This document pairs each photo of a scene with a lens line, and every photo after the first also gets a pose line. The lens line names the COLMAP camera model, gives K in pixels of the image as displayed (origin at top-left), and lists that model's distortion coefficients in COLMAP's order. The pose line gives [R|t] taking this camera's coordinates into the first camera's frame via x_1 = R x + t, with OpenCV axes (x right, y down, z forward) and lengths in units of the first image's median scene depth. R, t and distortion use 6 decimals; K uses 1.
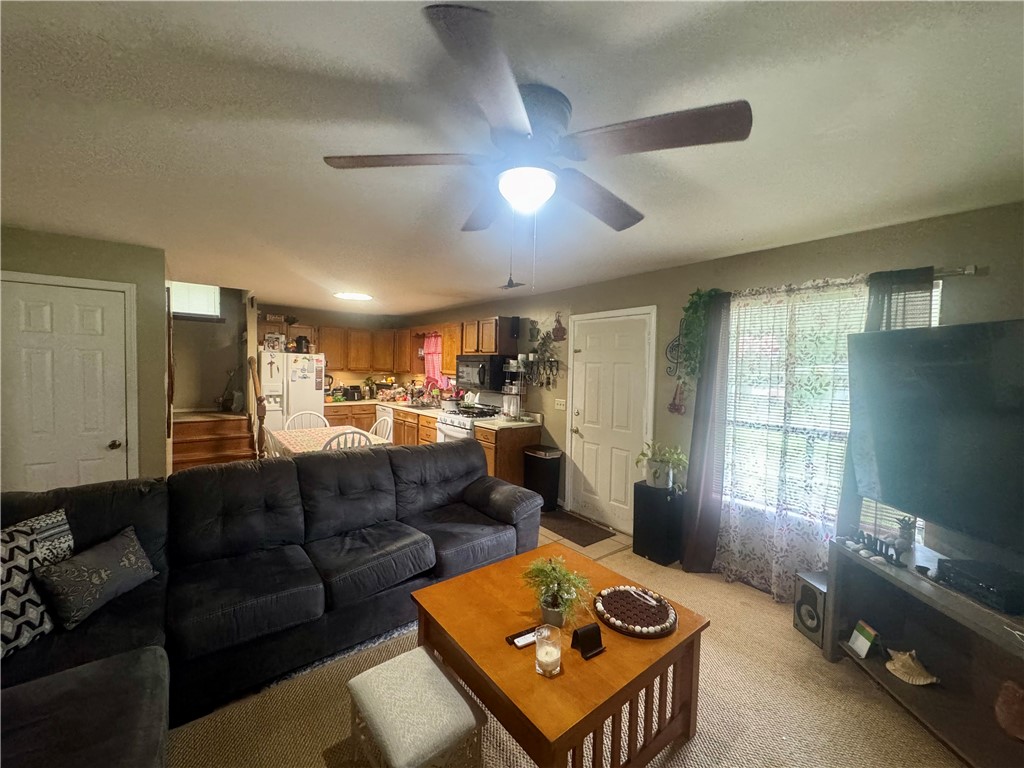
lens RADIAL K [[408.3, 0, 512.1], [0, 408.3, 383.8], [0, 0, 1]] dist [-0.000365, -0.000163]
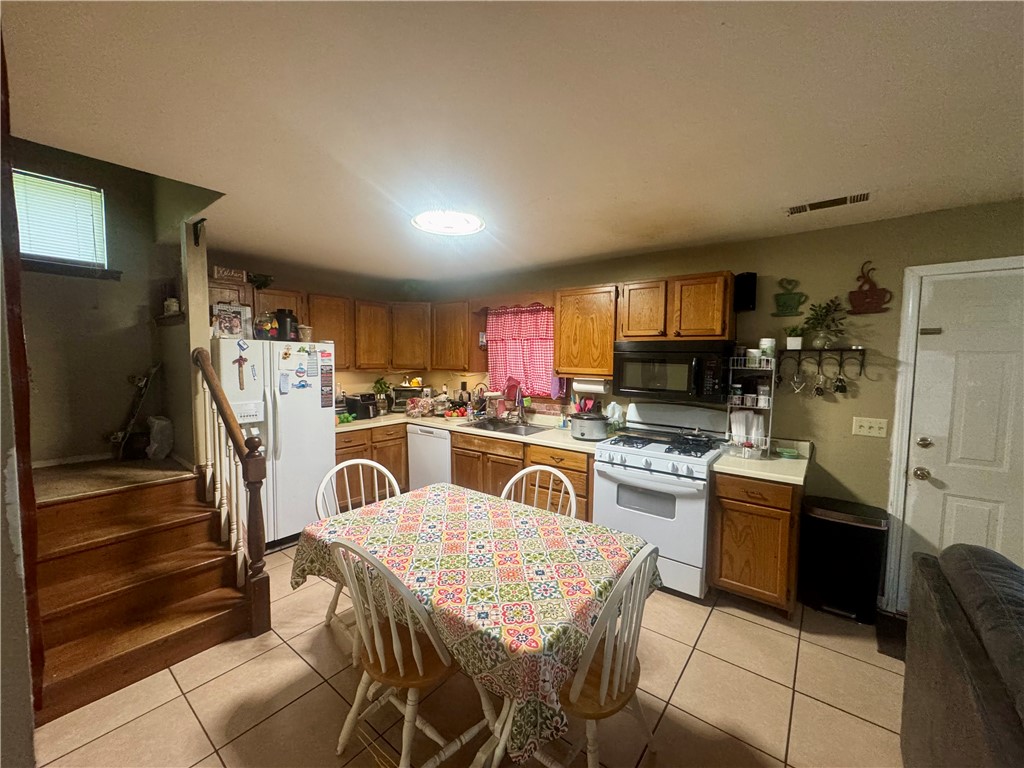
lens RADIAL K [[408.3, 0, 514.6], [0, 408.3, 383.5], [0, 0, 1]] dist [-0.000365, -0.000163]
pose [[0.973866, -0.030512, 0.225065, -0.357241], [0.024181, 0.999232, 0.030837, -0.028294], [-0.225833, -0.024589, 0.973856, 0.413009]]
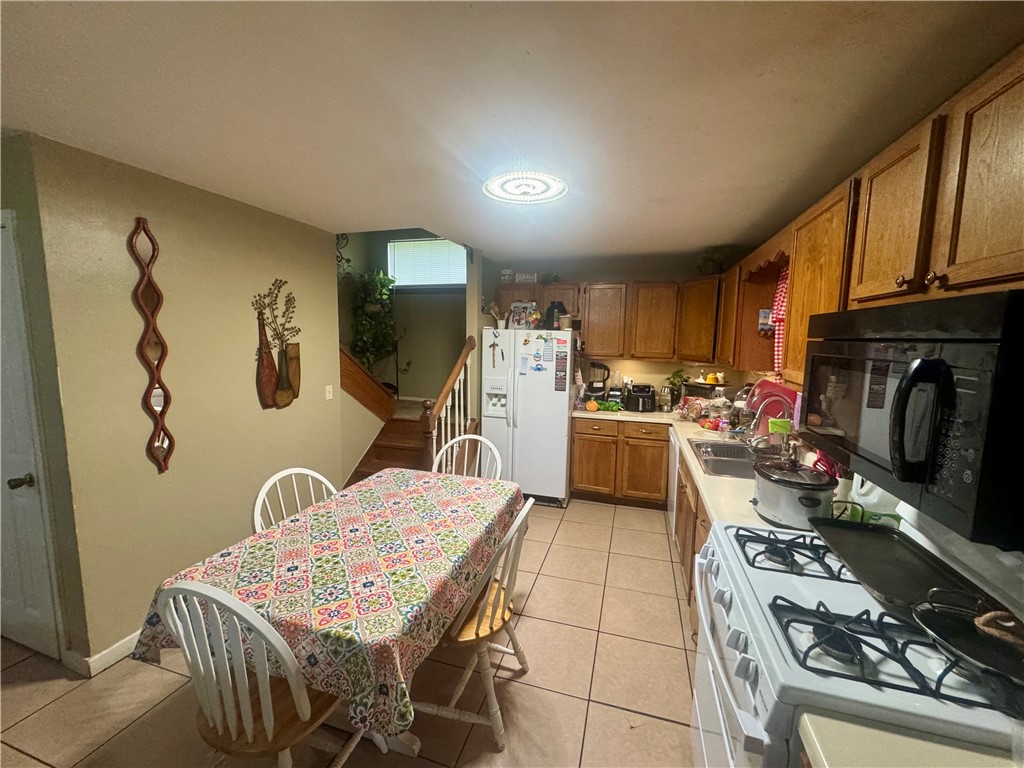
lens RADIAL K [[408.3, 0, 512.7], [0, 408.3, 383.3], [0, 0, 1]] dist [-0.000365, -0.000163]
pose [[0.562510, 0.077465, -0.823153, -0.026041], [-0.038463, 0.996975, 0.067538, -0.033666], [0.825895, -0.006330, 0.563788, 0.623967]]
